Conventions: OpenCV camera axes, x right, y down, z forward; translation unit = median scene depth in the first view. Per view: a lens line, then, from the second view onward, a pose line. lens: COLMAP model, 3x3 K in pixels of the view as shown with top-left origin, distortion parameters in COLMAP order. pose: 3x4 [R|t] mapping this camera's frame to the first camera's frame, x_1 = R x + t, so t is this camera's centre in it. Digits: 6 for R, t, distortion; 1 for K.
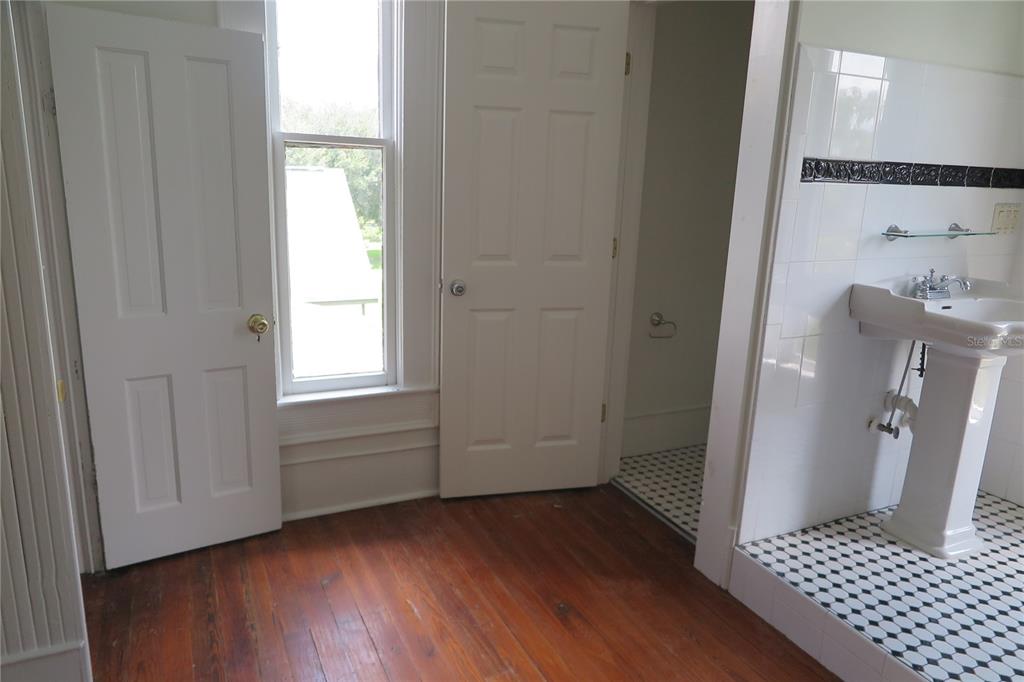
lens RADIAL K [[706.7, 0, 514.4], [0, 706.7, 341.8], [0, 0, 1]] dist [0.000524, 0.005352]
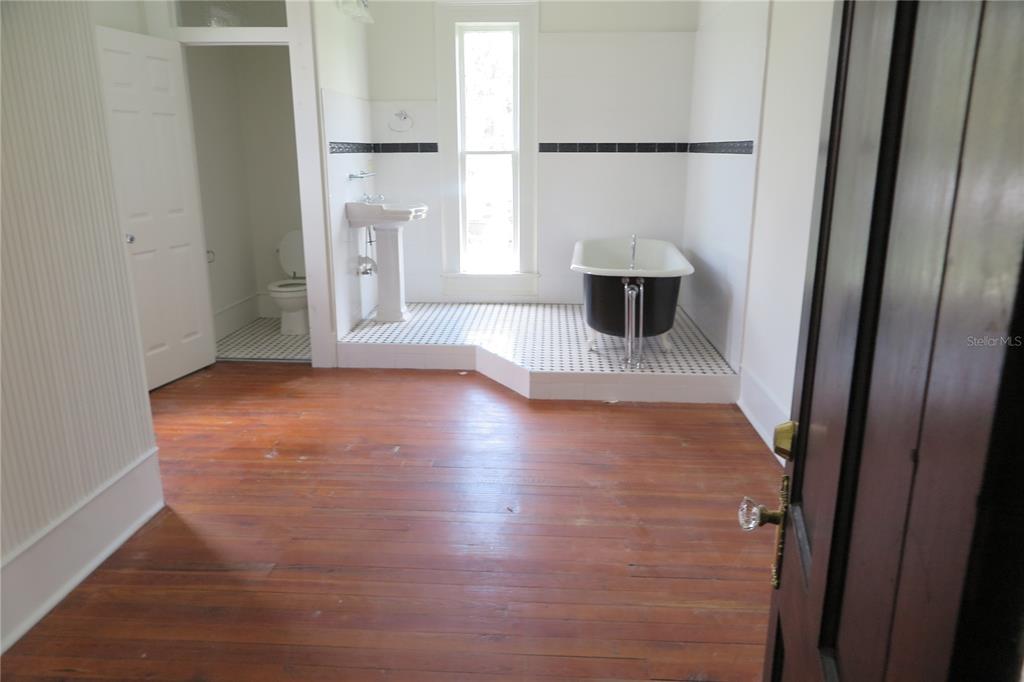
lens RADIAL K [[706.7, 0, 510.5], [0, 706.7, 338.2], [0, 0, 1]] dist [0.000524, 0.005352]
pose [[0.484846, -0.258658, 0.835476, -1.041224], [0.228210, 0.959589, 0.164647, 0.063938], [-0.844301, 0.110836, 0.524281, -0.412603]]
